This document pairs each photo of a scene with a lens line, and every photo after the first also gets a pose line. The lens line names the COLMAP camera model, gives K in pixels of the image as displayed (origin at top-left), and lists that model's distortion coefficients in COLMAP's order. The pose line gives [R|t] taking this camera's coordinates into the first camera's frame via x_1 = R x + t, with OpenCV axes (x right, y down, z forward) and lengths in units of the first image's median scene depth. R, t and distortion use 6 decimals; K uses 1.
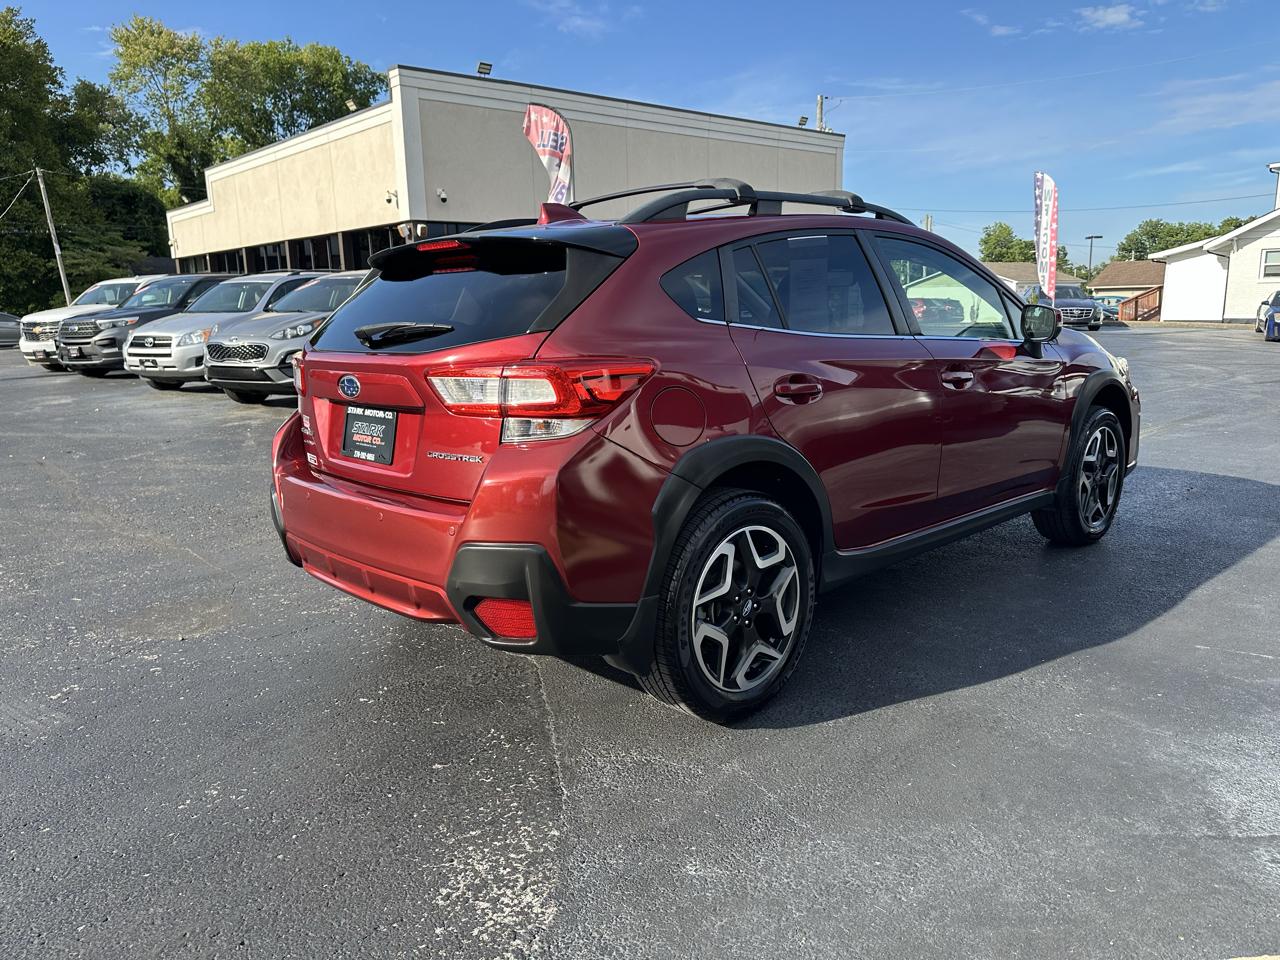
lens RADIAL K [[899.6, 0, 643.6], [0, 899.6, 478.4], [0, 0, 1]] dist [0.026163, -0.032768]
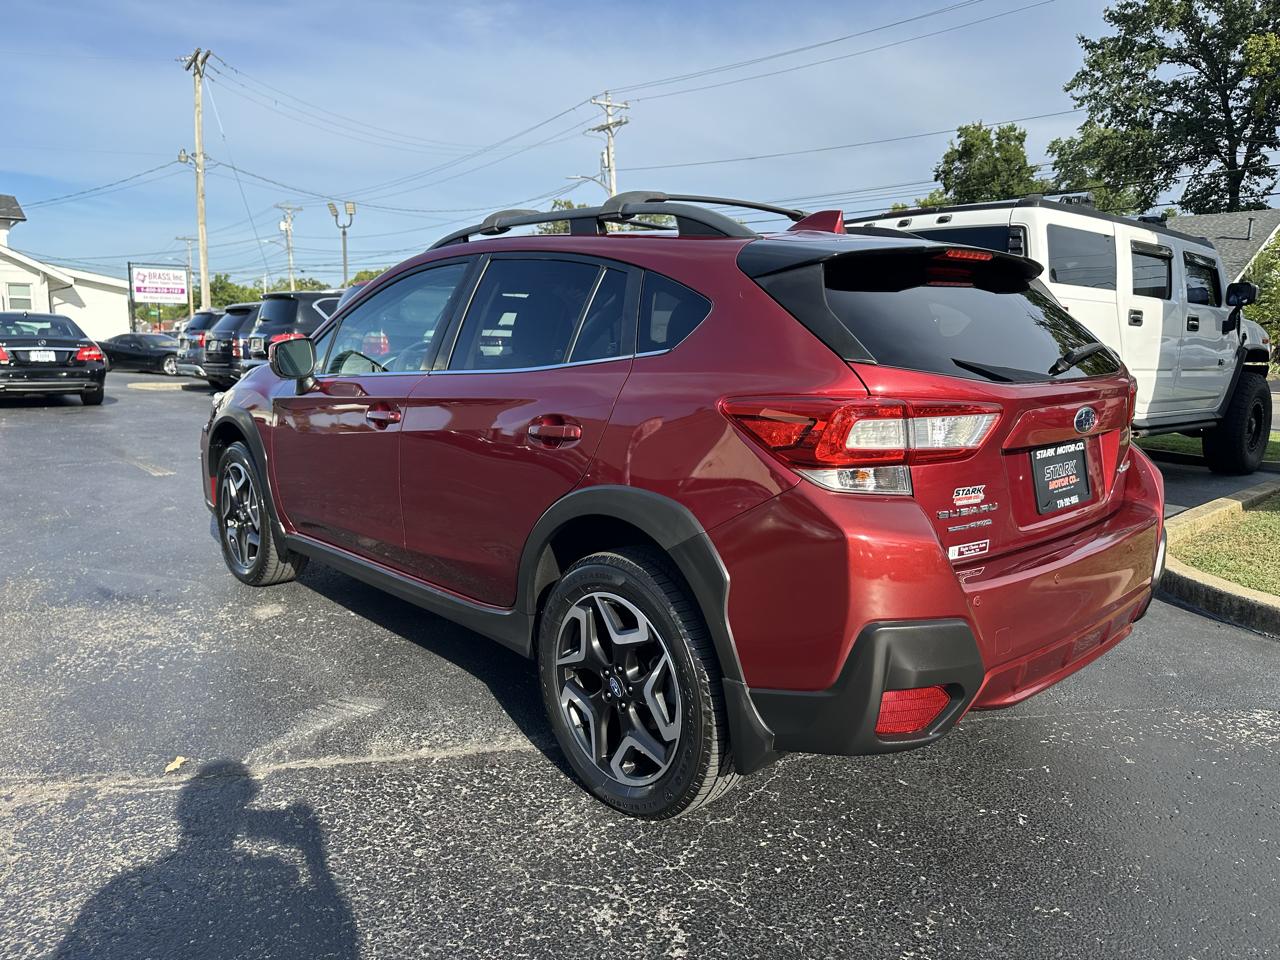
lens RADIAL K [[899.6, 0, 641.1], [0, 899.6, 474.6], [0, 0, 1]] dist [0.026163, -0.032768]
pose [[0.015556, -0.135552, 0.990648, -0.126503], [0.176855, 0.975520, 0.130705, -0.025408], [-0.984114, 0.173168, 0.039148, 0.149020]]
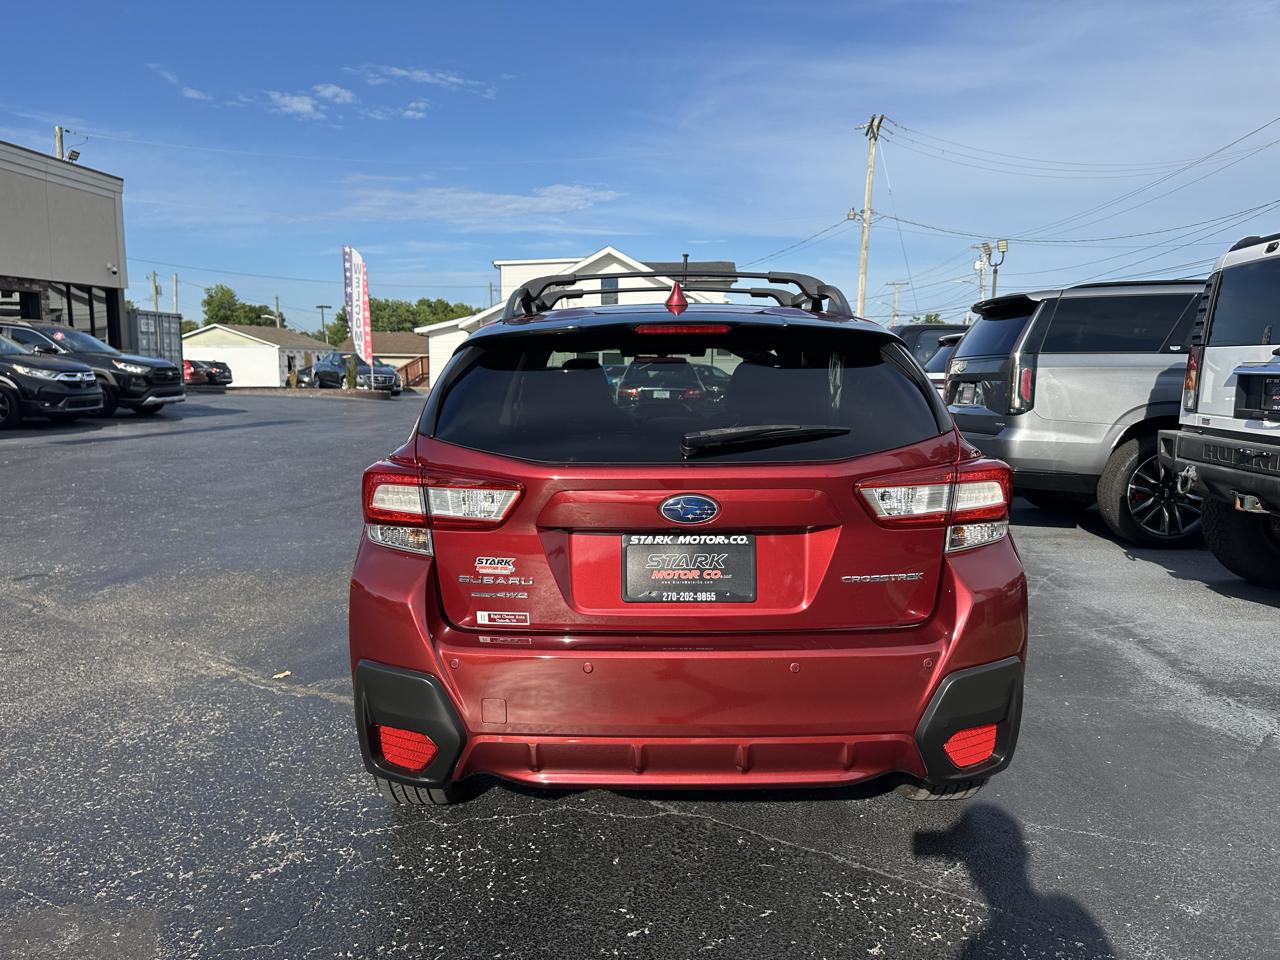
lens RADIAL K [[899.6, 0, 638.6], [0, 899.6, 471.7], [0, 0, 1]] dist [0.026163, -0.032768]
pose [[0.692932, -0.064562, 0.718106, -0.096687], [0.117994, 0.992709, -0.024607, -0.012801], [-0.711282, 0.101783, 0.695498, 0.053741]]
